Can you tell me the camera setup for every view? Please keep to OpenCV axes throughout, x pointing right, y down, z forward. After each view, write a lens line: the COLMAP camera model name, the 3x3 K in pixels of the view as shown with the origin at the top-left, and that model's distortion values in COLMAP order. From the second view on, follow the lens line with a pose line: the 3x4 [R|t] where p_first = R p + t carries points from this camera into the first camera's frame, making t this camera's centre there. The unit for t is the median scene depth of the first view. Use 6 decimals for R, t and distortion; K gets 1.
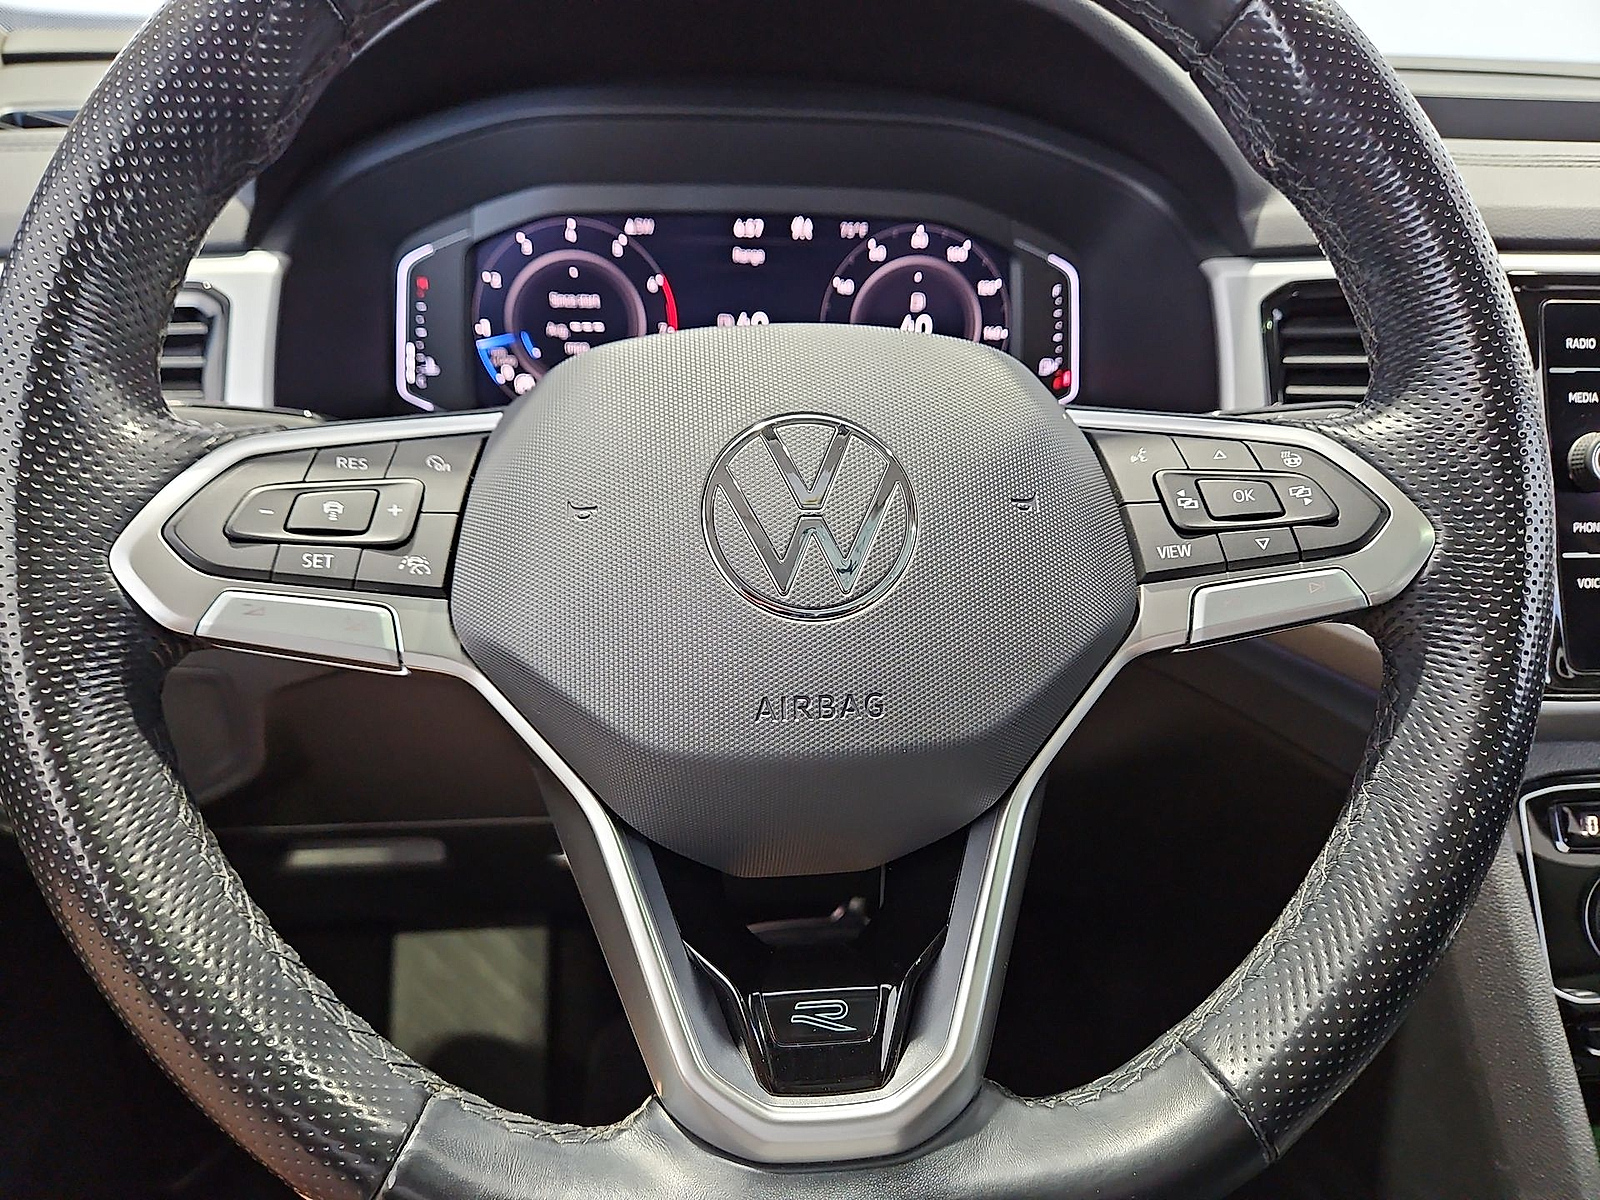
lens RADIAL K [[1113.2, 0, 799.9], [0, 1113.2, 575.7], [0, 0, 1]] dist [0.087830, -0.119729]
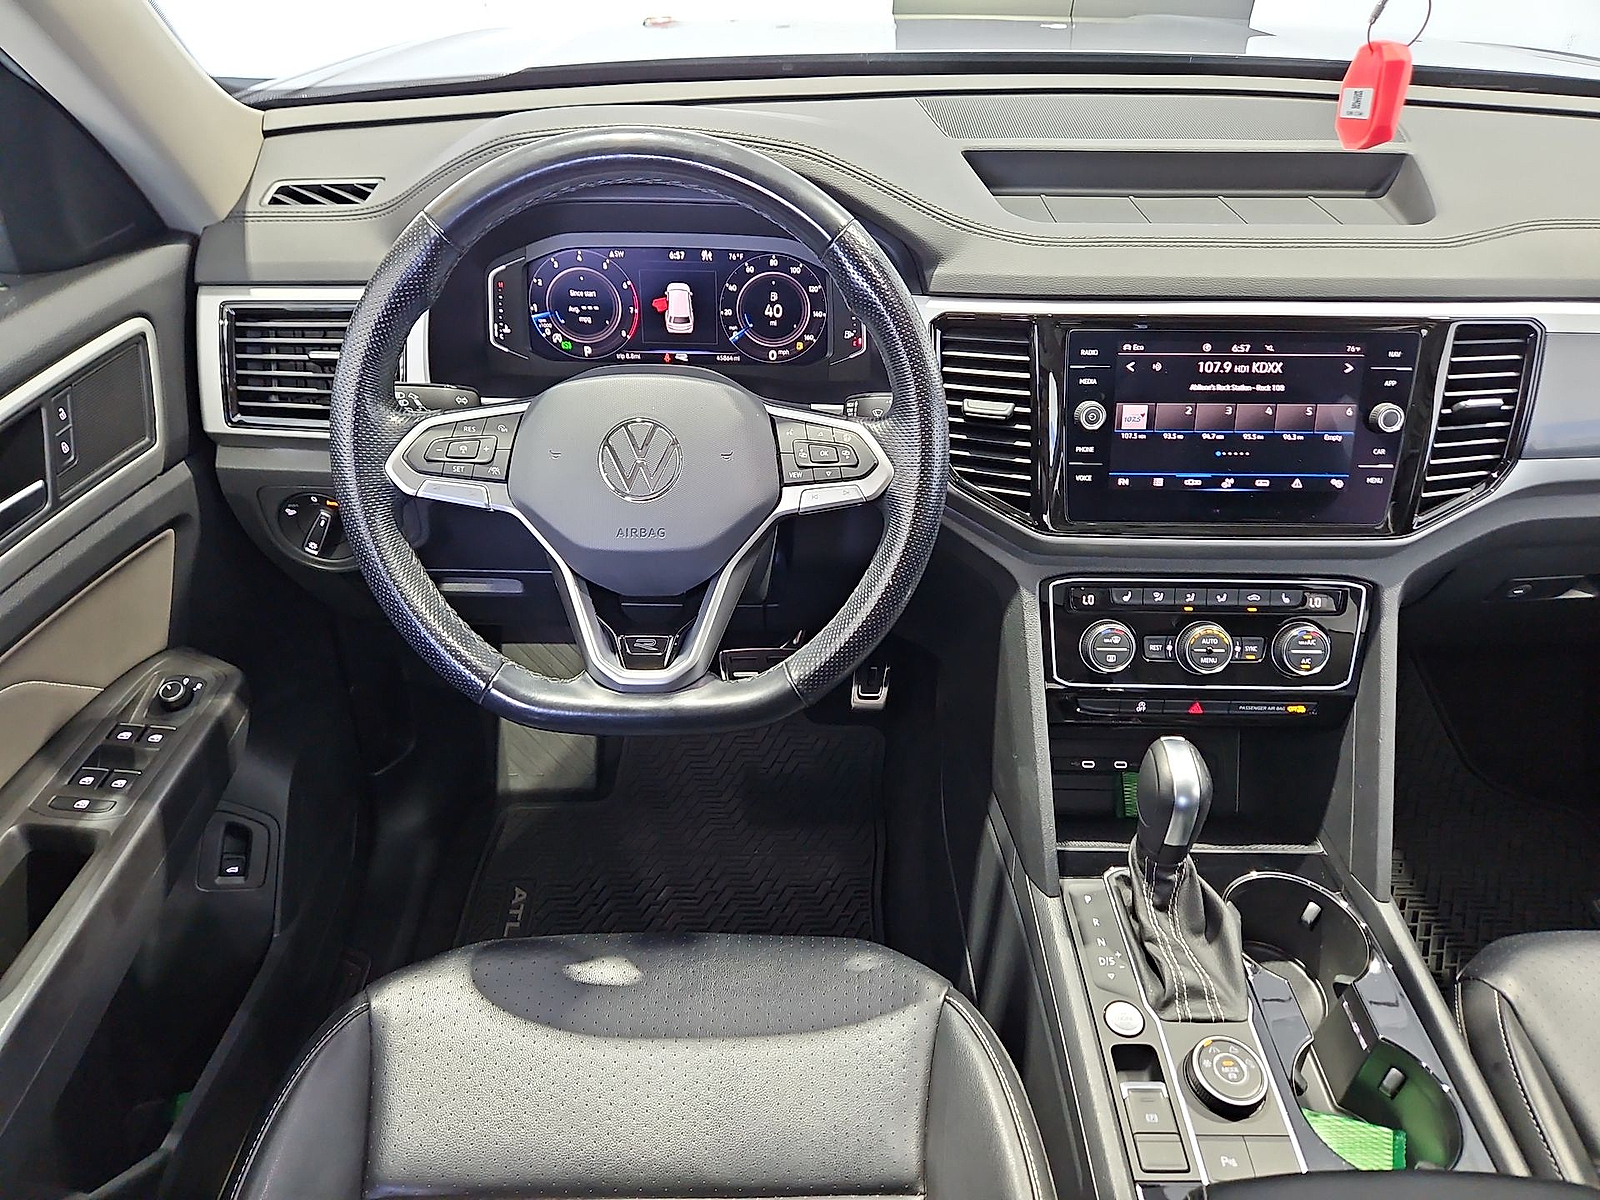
lens RADIAL K [[1113.2, 0, 799.9], [0, 1113.2, 575.7], [0, 0, 1]] dist [0.087830, -0.119729]
pose [[0.995245, 0.047420, -0.085076, 0.554086], [-0.029673, 0.979576, 0.198875, -0.287803], [0.092769, -0.195405, 0.976325, -1.414100]]
